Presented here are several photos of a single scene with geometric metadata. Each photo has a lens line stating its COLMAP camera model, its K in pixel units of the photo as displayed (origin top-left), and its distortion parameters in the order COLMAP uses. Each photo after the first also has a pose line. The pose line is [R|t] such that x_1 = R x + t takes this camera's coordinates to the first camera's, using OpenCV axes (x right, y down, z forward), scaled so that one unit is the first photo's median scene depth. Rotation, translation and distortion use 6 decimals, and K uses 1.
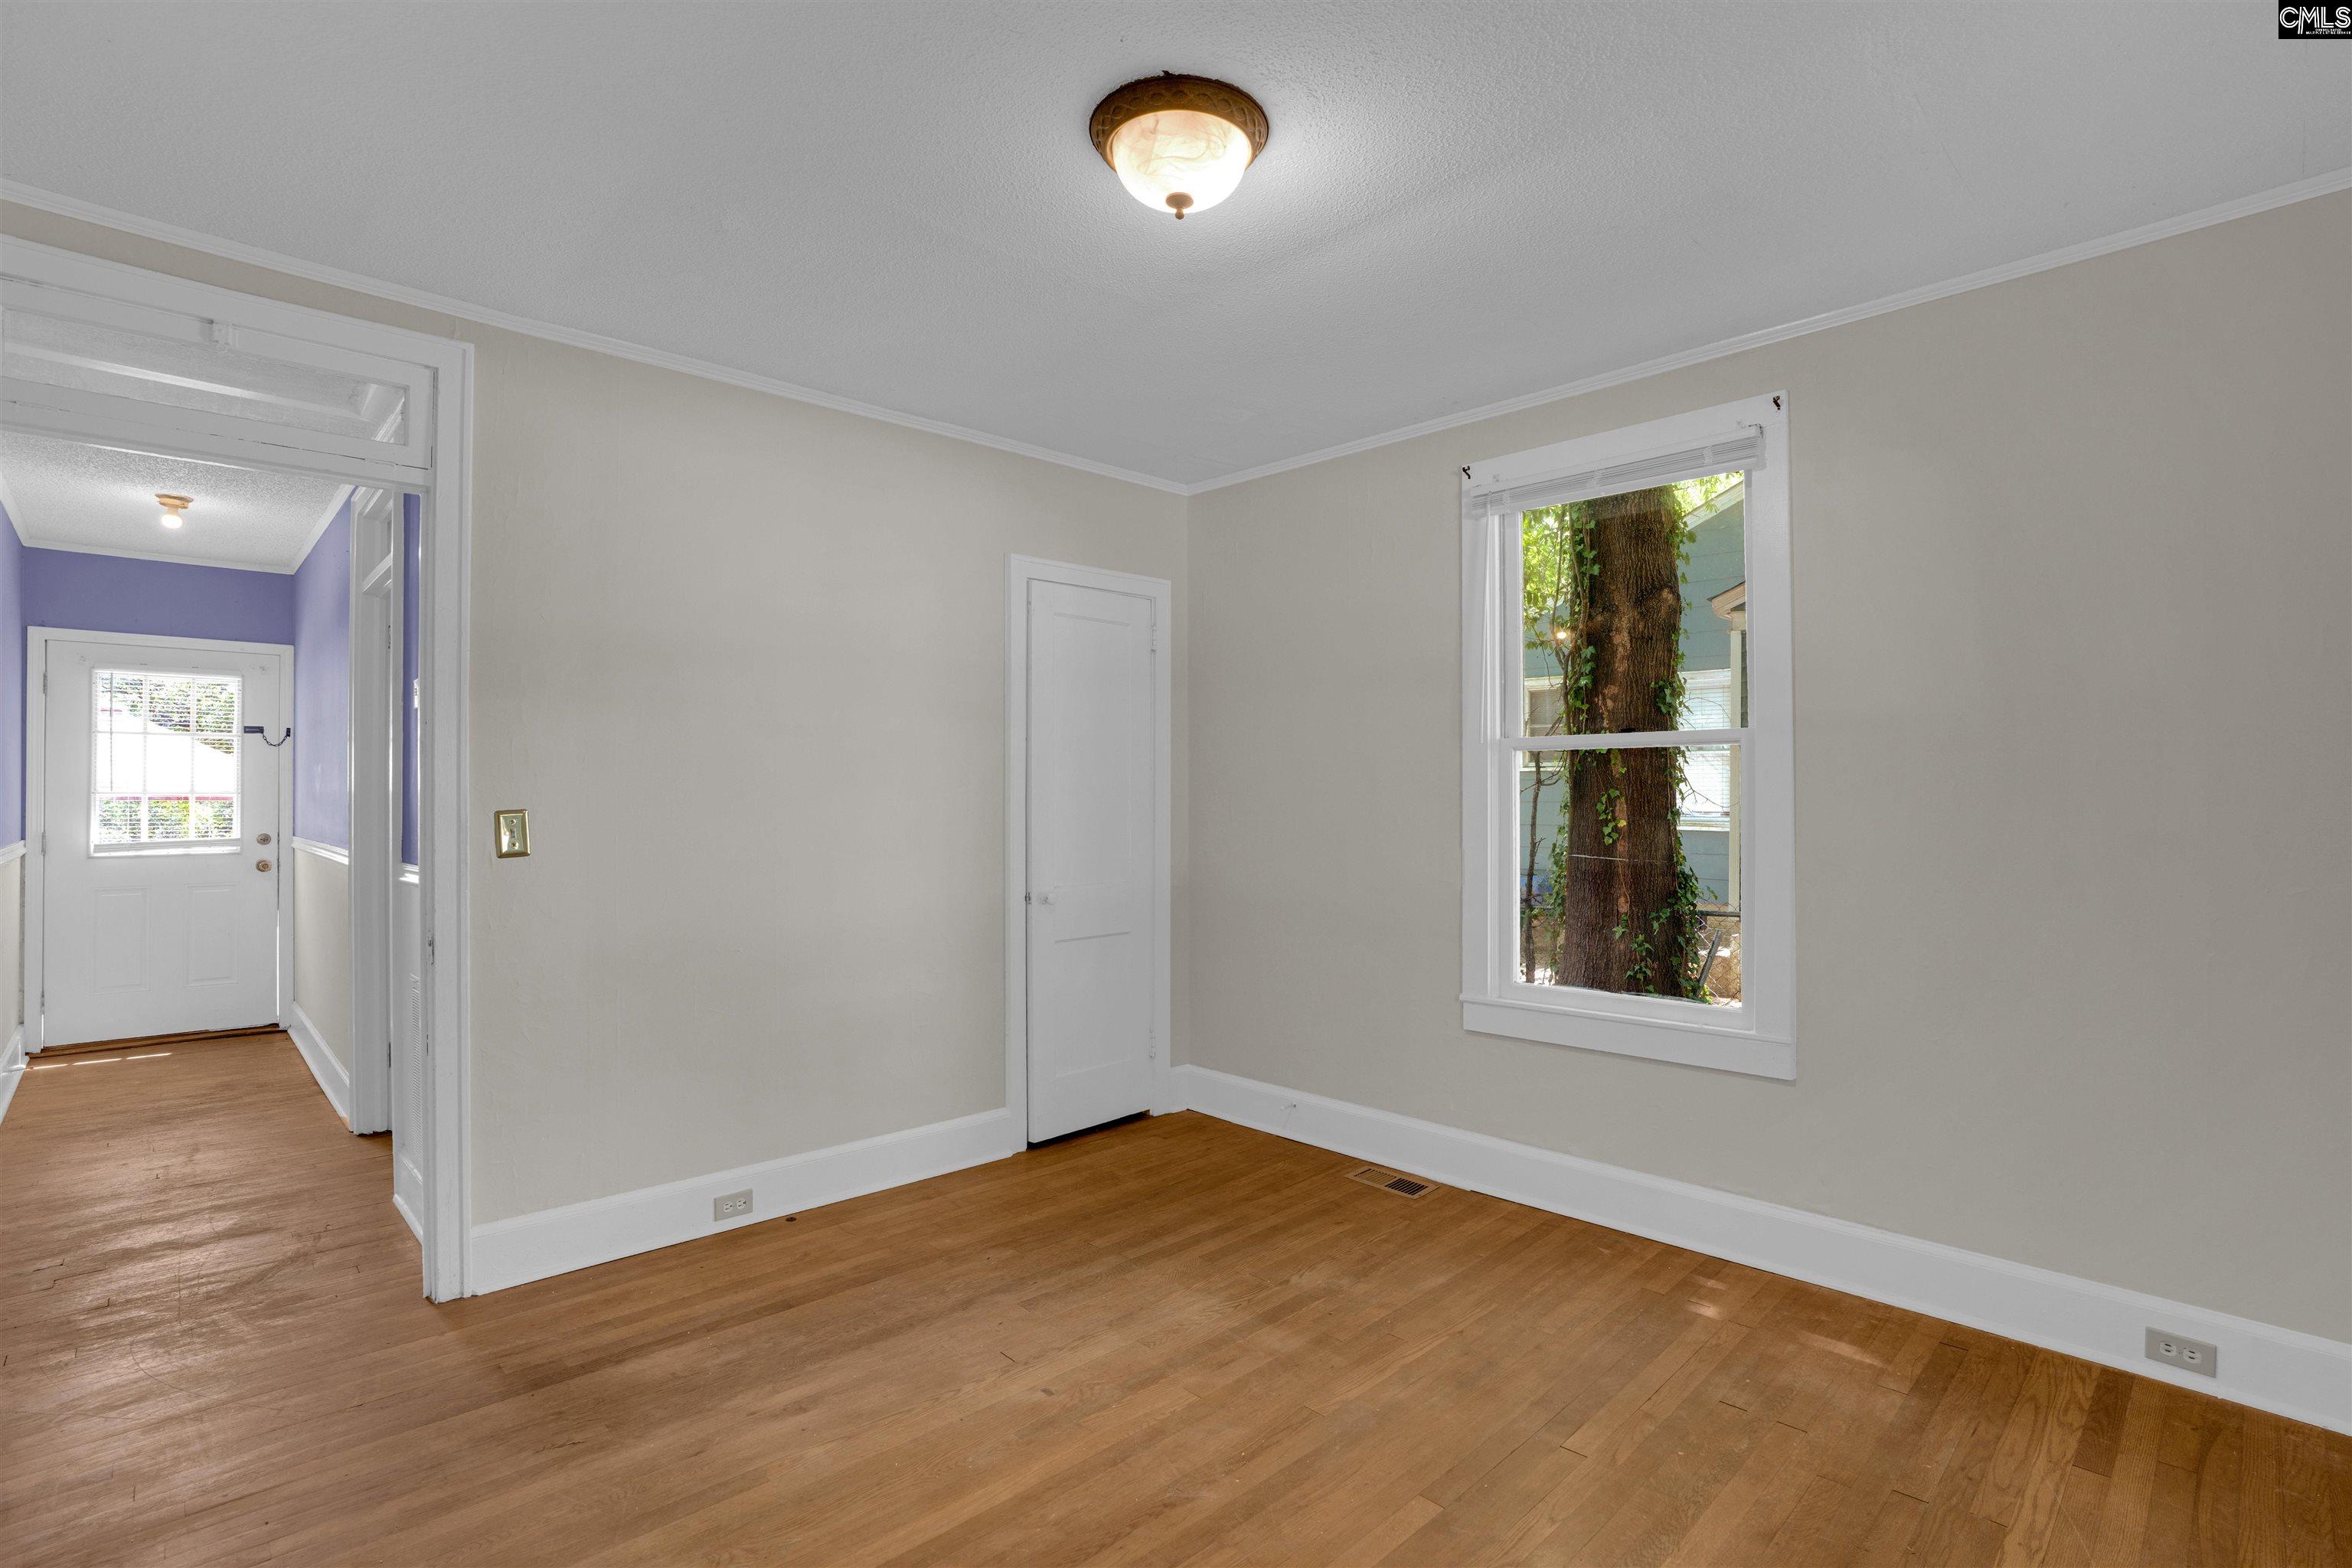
lens RADIAL K [[1109.4, 0, 1180.6], [0, 1109.4, 790.0], [0, 0, 1]] dist [-0.049122, 0.016661]
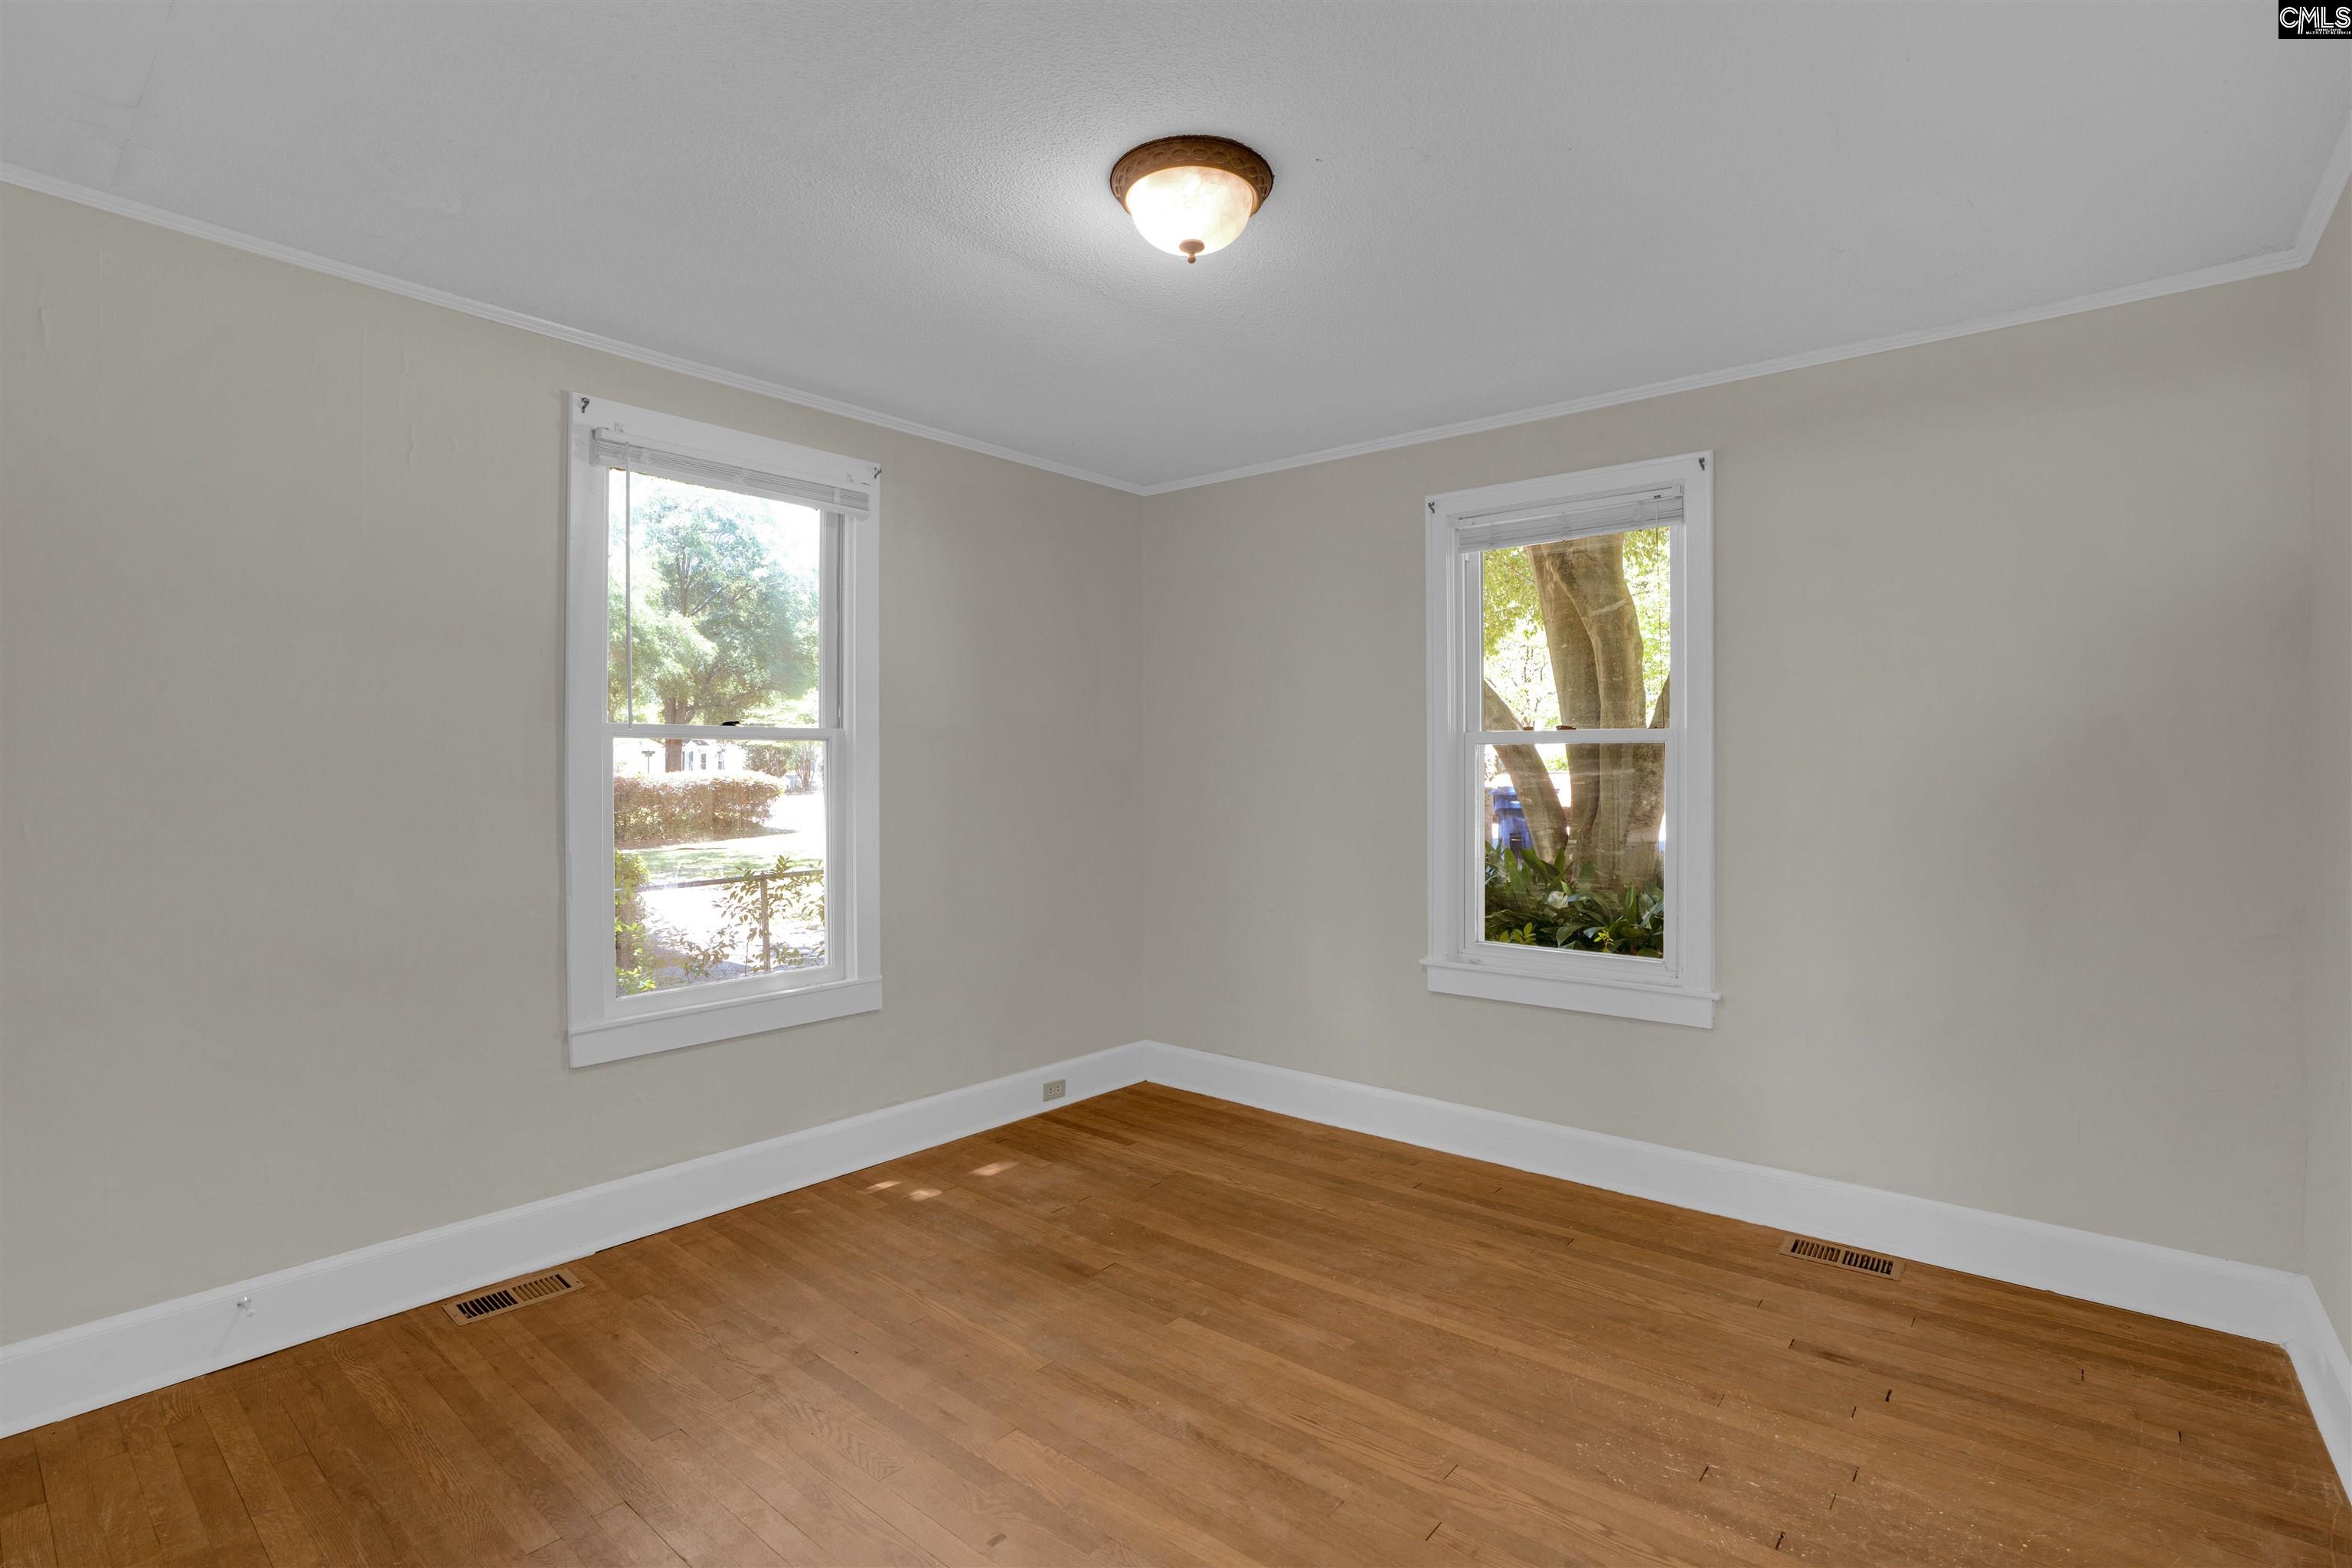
lens RADIAL K [[1109.4, 0, 1180.6], [0, 1109.4, 790.0], [0, 0, 1]] dist [-0.049122, 0.016661]
pose [[-0.100801, -0.011794, 0.994837, -0.759296], [-0.000584, 0.999930, 0.011795, -0.005586], [-0.994906, 0.000608, -0.100801, 0.780987]]
